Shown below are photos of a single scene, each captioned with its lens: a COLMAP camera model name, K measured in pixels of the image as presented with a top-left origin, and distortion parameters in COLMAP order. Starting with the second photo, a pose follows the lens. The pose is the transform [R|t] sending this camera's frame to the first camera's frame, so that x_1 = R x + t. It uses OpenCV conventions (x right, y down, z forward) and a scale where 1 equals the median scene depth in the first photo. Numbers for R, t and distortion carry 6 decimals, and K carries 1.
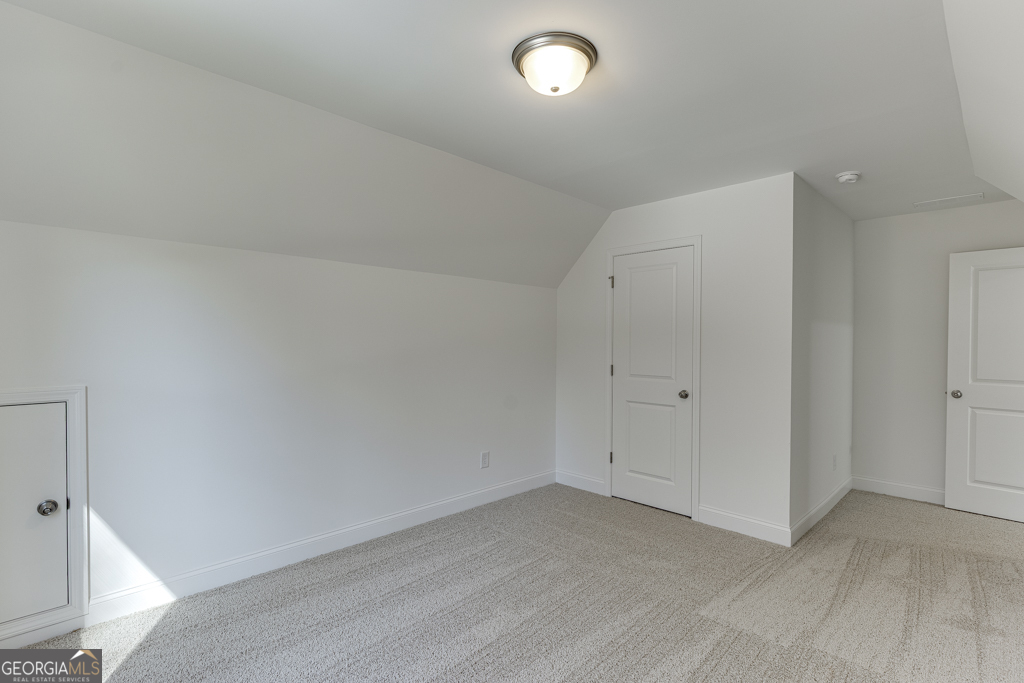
lens RADIAL K [[485.2, 0, 519.9], [0, 485.2, 343.6], [0, 0, 1]] dist [-0.009044, 0.000749]
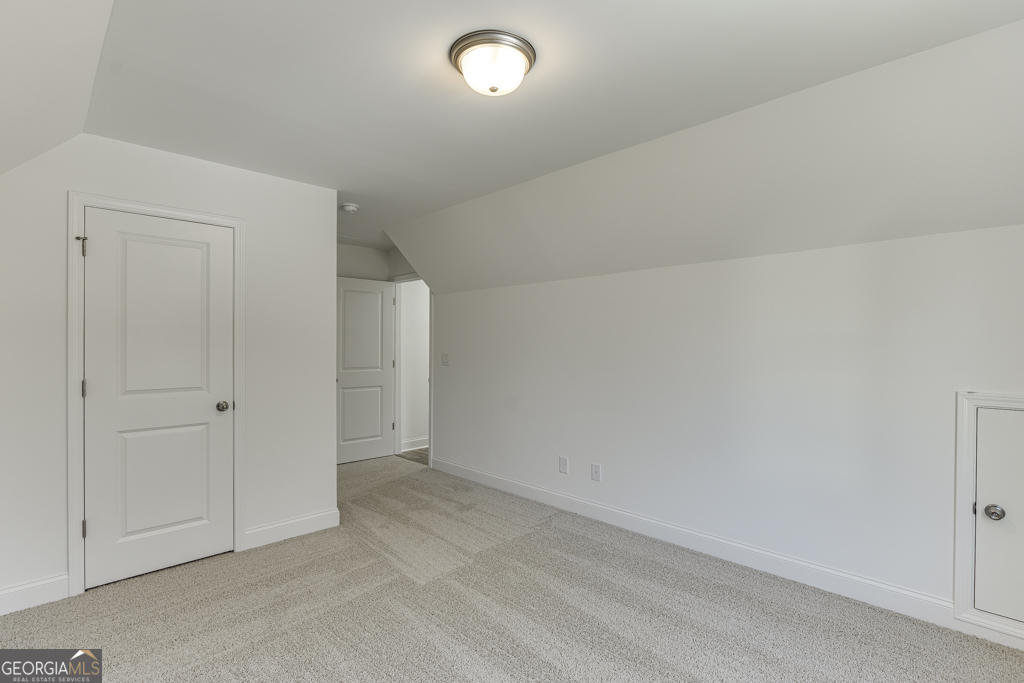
lens RADIAL K [[485.2, 0, 519.9], [0, 485.2, 343.6], [0, 0, 1]] dist [-0.009044, 0.000749]
pose [[-0.004194, -0.006128, 0.999972, -0.487979], [0.001688, 0.999980, 0.006135, -0.005810], [-0.999990, 0.001714, -0.004184, 0.503802]]
